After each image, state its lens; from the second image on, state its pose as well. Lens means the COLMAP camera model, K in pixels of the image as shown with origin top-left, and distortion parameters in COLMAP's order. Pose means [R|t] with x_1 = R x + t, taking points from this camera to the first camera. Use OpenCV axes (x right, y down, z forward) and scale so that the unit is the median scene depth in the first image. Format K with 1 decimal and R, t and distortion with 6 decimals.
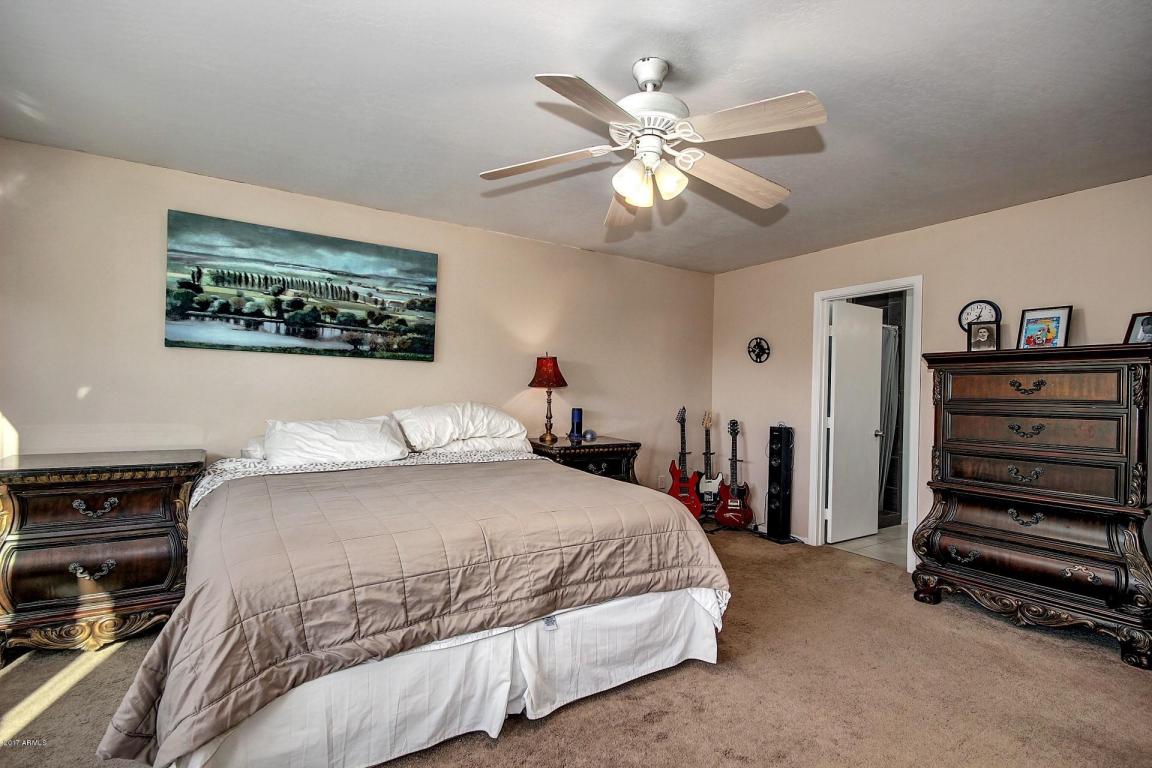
lens RADIAL K [[541.4, 0, 576.7], [0, 541.4, 391.8], [0, 0, 1]] dist [0.002362, -0.001710]
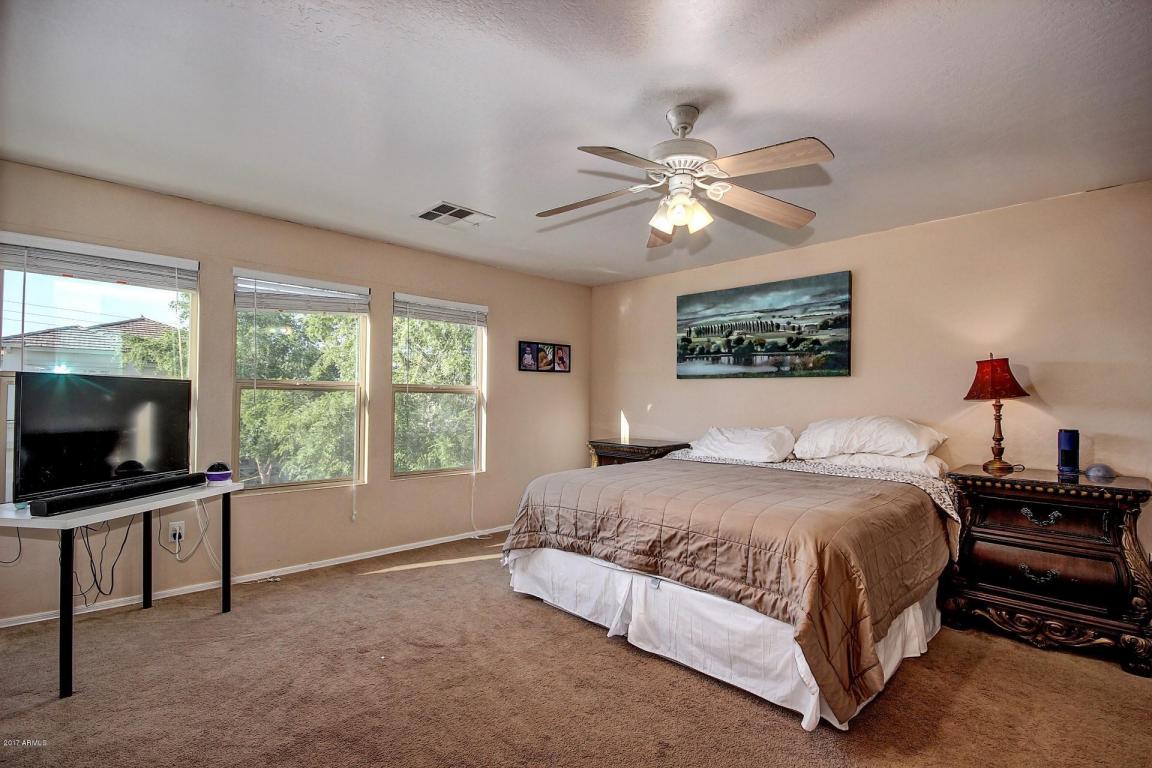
lens RADIAL K [[541.4, 0, 575.6], [0, 541.4, 386.2], [0, 0, 1]] dist [0.002362, -0.001710]
pose [[0.186254, -0.043863, -0.981522, 0.747883], [-0.006612, 0.998924, -0.045895, 0.015712], [0.982479, 0.015038, 0.185764, 0.361136]]
